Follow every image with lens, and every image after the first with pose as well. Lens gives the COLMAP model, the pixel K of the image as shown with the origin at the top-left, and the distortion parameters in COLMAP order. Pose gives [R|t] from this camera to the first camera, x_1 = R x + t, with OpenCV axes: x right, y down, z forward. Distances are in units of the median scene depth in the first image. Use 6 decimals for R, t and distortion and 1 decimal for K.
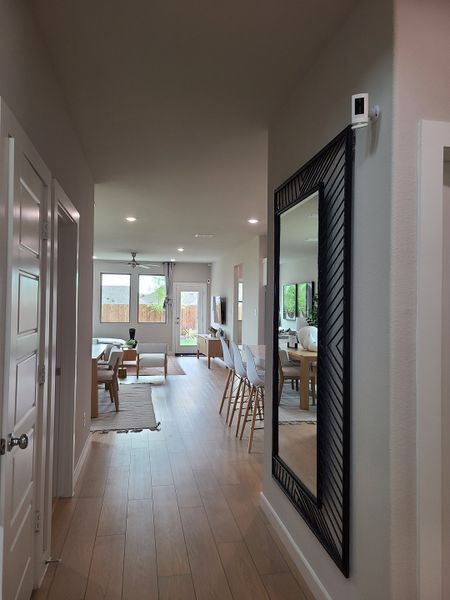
lens RADIAL K [[446.3, 0, 225.0], [0, 446.3, 300.0], [0, 0, 1]] dist [0.051026, -0.001387]
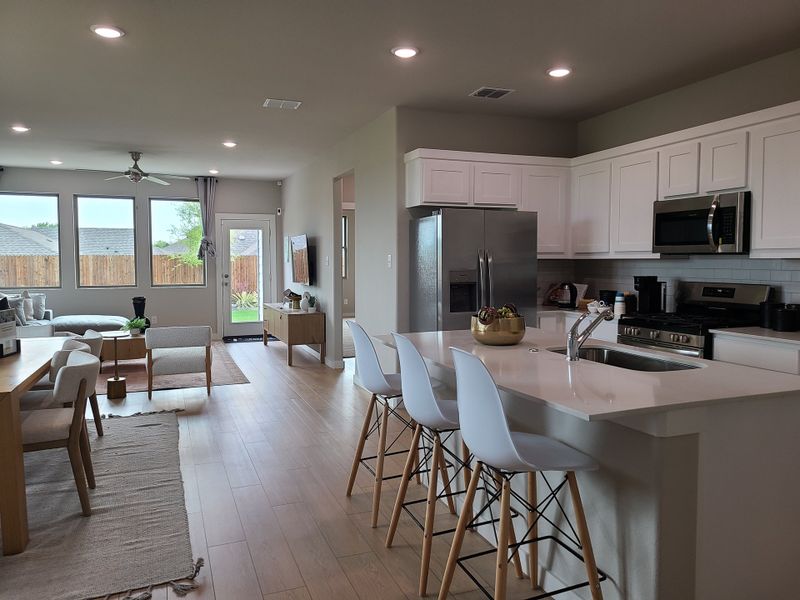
lens RADIAL K [[595.1, 0, 403.8], [0, 595.1, 287.0], [0, 0, 1]] dist [0.051026, -0.001387]
pose [[0.981068, -0.024591, 0.192098, -0.033686], [0.012441, 0.997859, 0.064202, 0.009426], [-0.193265, -0.060597, 0.979273, 0.230328]]
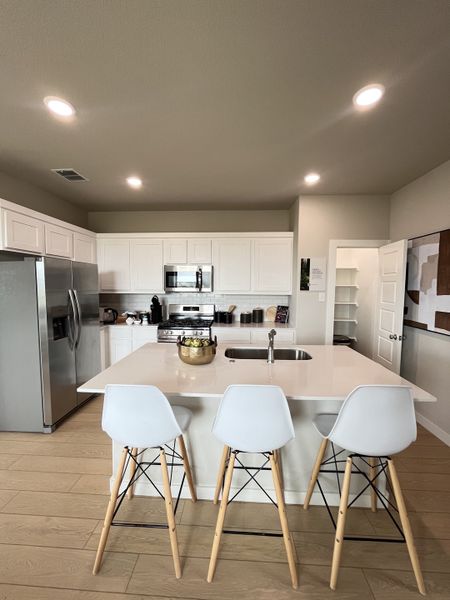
lens RADIAL K [[243.7, 0, 225.0], [0, 243.7, 300.0], [0, 0, 1]] dist [-0.000005, -0.000101]
pose [[0.244140, -0.071555, 0.967096, -0.073552], [-0.015130, 0.996871, 0.077578, 0.002429], [-0.969622, -0.033572, 0.242294, 0.382098]]
